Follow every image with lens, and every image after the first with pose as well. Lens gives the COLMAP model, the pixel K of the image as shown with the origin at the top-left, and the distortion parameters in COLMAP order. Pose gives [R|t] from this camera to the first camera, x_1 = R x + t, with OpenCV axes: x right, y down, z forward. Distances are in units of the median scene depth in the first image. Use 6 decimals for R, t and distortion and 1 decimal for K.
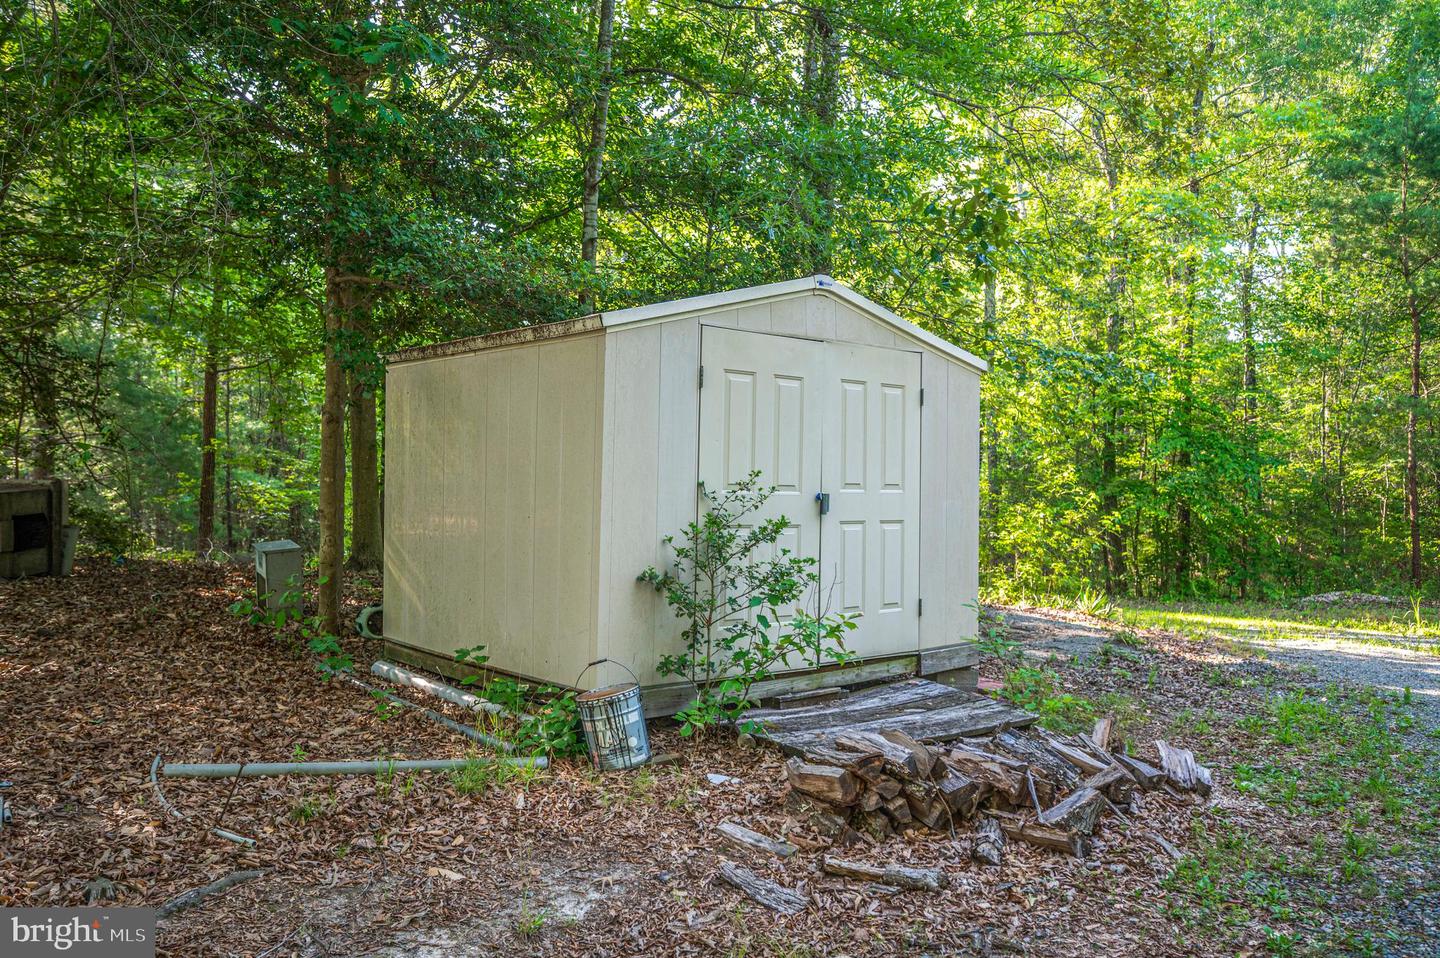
lens RADIAL K [[1051.7, 0, 720.0], [0, 1051.7, 479.0], [0, 0, 1]] dist [0.001633, 0.001422]
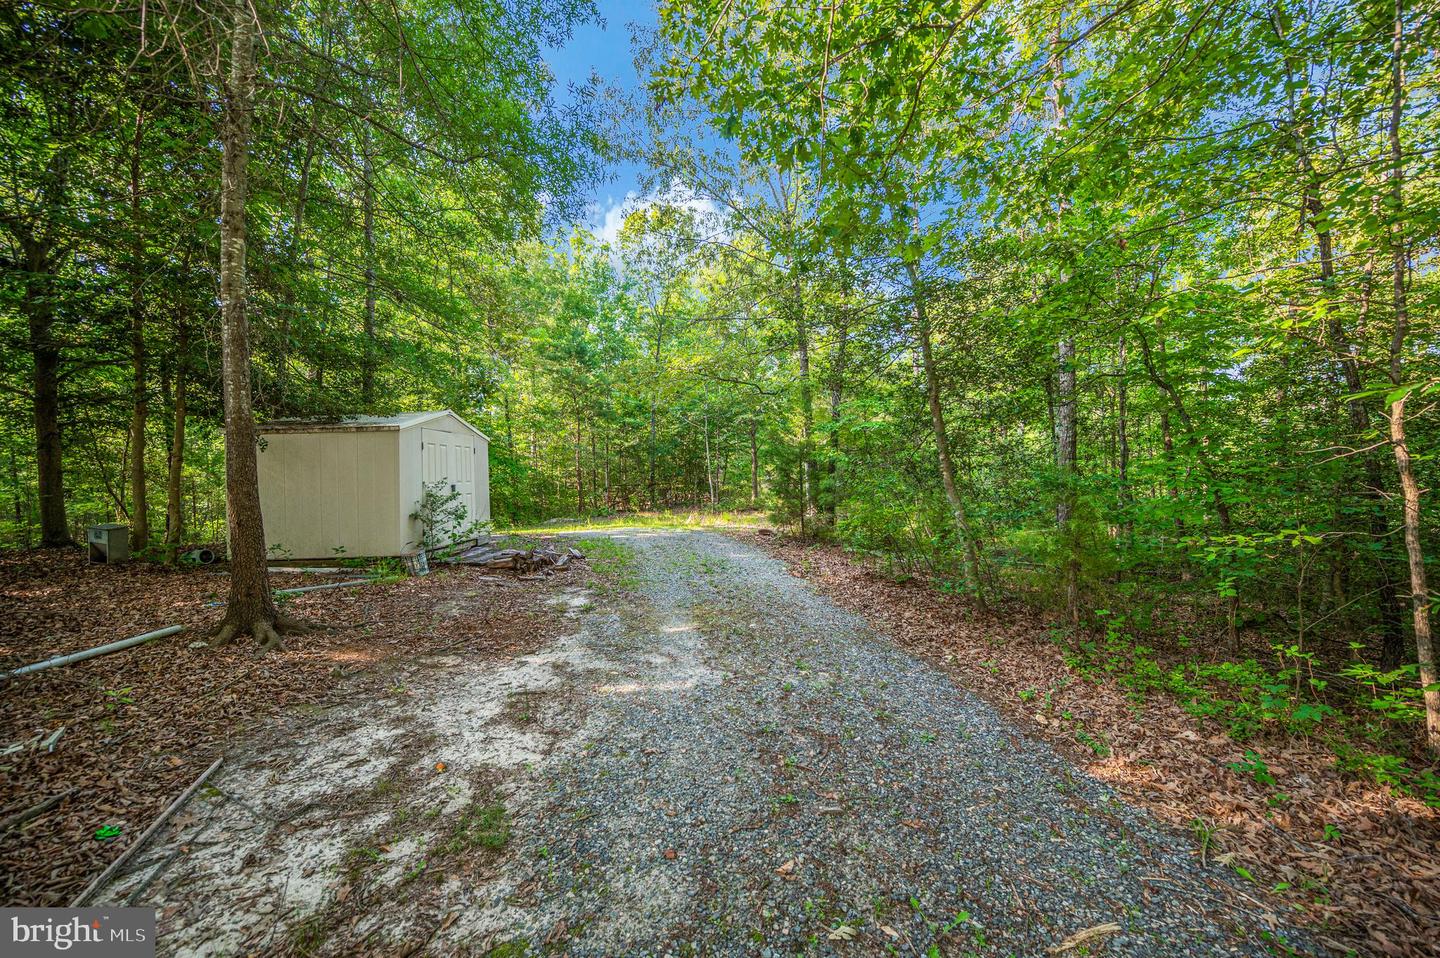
lens RADIAL K [[583.7, 0, 720.5], [0, 583.7, 474.6], [0, 0, 1]] dist [-0.002515, -0.000930]
pose [[0.631962, -0.010249, 0.774931, -0.772039], [0.010301, 0.999935, 0.004825, -0.016228], [-0.774931, 0.004933, 0.632027, -0.670243]]
